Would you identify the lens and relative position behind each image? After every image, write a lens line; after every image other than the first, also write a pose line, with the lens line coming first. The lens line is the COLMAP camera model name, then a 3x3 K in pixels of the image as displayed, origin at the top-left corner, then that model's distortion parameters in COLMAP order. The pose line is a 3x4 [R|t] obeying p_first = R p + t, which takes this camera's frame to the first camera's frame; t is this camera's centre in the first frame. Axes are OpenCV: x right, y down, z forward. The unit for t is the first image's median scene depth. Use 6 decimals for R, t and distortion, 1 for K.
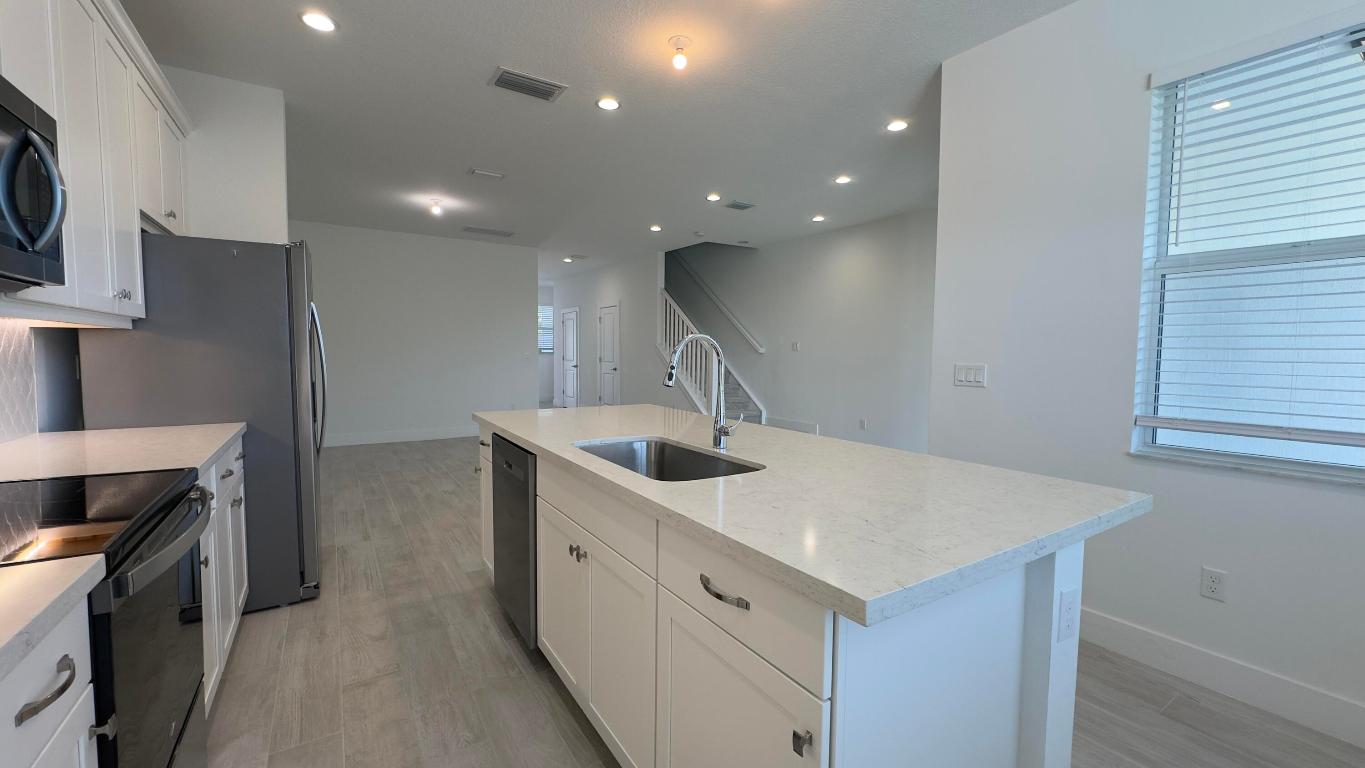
lens RADIAL K [[545.5, 0, 679.7], [0, 545.5, 383.9], [0, 0, 1]] dist [0.000057, 0.001955]
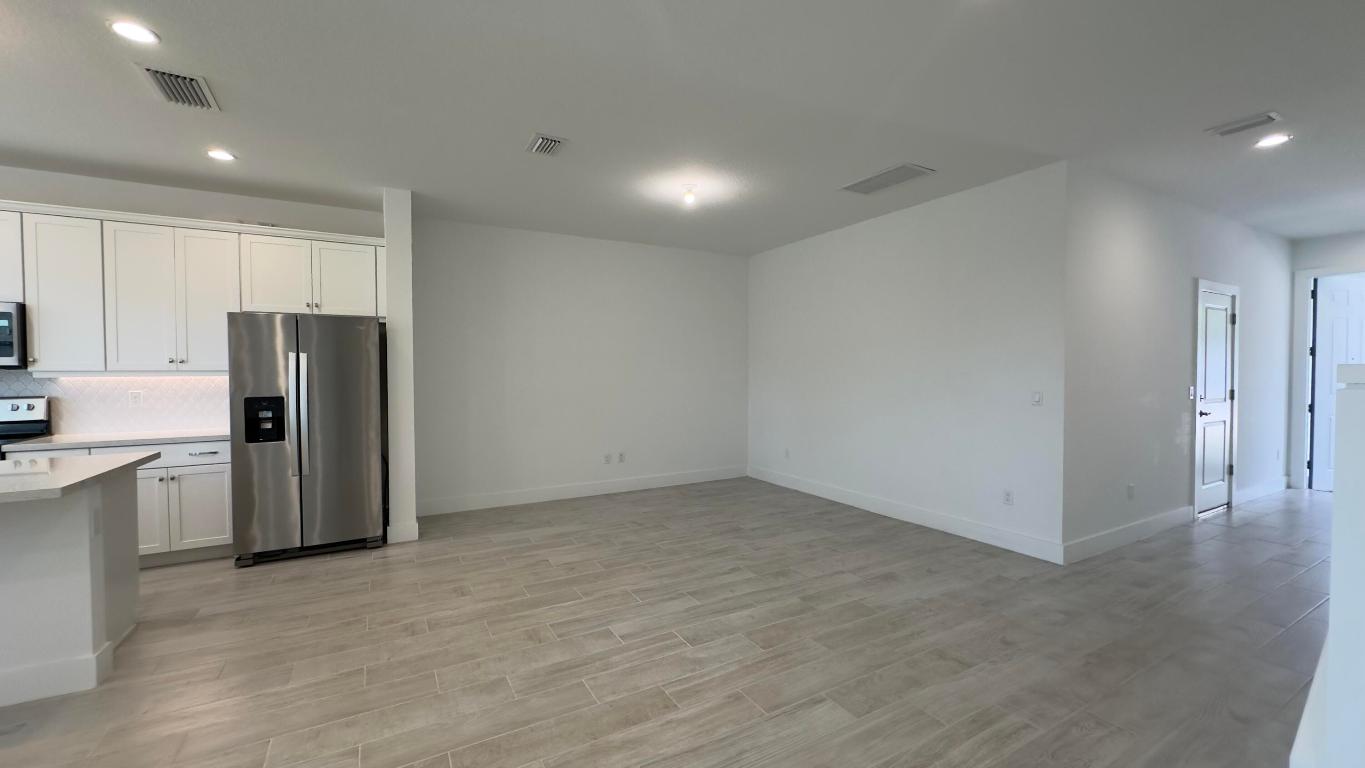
lens RADIAL K [[545.5, 0, 679.6], [0, 545.5, 381.3], [0, 0, 1]] dist [0.000057, 0.001955]
pose [[-0.061583, 0.014273, -0.998000, 0.480462], [-0.058458, 0.998130, 0.017882, -0.125517], [0.996389, 0.059442, -0.060634, 1.636652]]
